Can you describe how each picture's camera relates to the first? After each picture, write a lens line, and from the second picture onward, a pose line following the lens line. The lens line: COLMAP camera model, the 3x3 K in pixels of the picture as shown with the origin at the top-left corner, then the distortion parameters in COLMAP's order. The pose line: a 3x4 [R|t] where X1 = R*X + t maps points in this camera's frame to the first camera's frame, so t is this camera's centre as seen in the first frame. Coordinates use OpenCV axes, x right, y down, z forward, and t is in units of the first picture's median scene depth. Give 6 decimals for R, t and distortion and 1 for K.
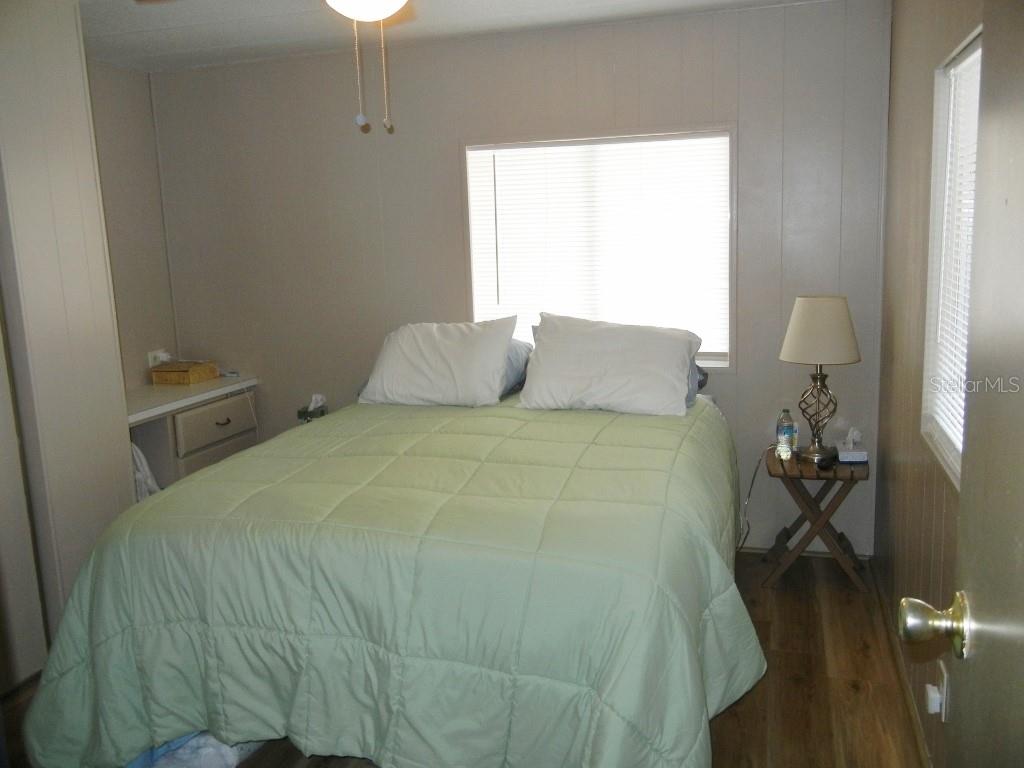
lens RADIAL K [[872.4, 0, 510.9], [0, 872.4, 384.7], [0, 0, 1]] dist [-0.016760, 0.026310]
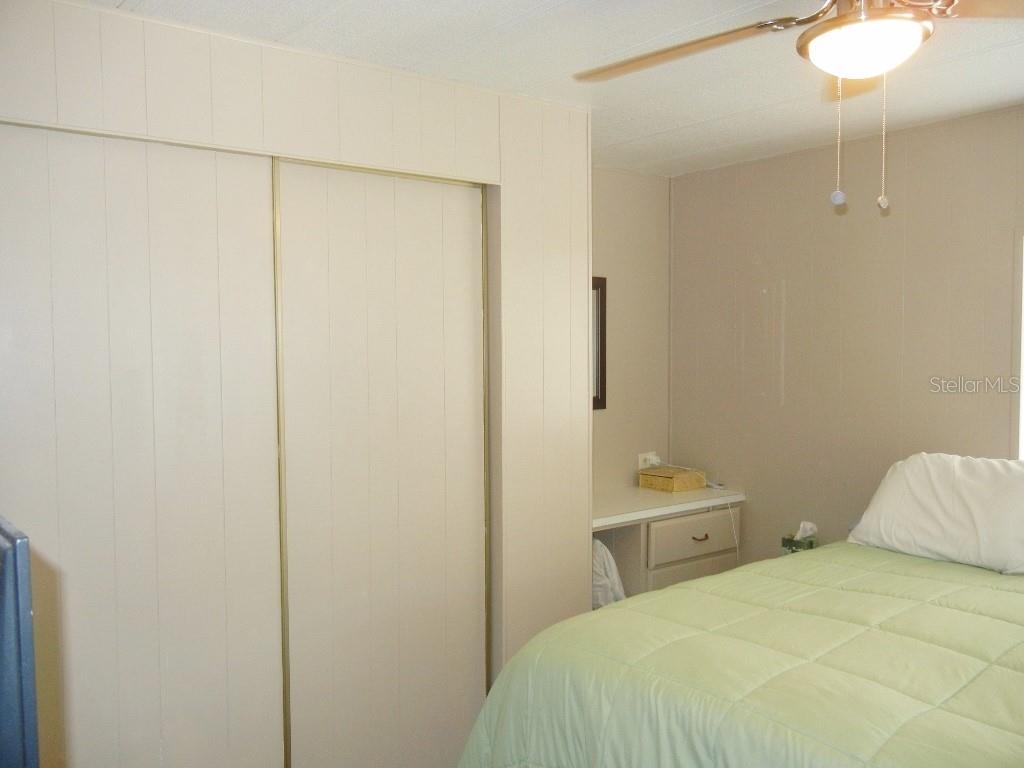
lens RADIAL K [[872.4, 0, 512.0], [0, 872.4, 378.5], [0, 0, 1]] dist [-0.016760, 0.026310]
pose [[0.821040, 0.052930, -0.568412, 0.024252], [-0.124806, 0.988249, -0.088250, -0.018604], [0.557061, 0.143398, 0.817997, 0.114164]]
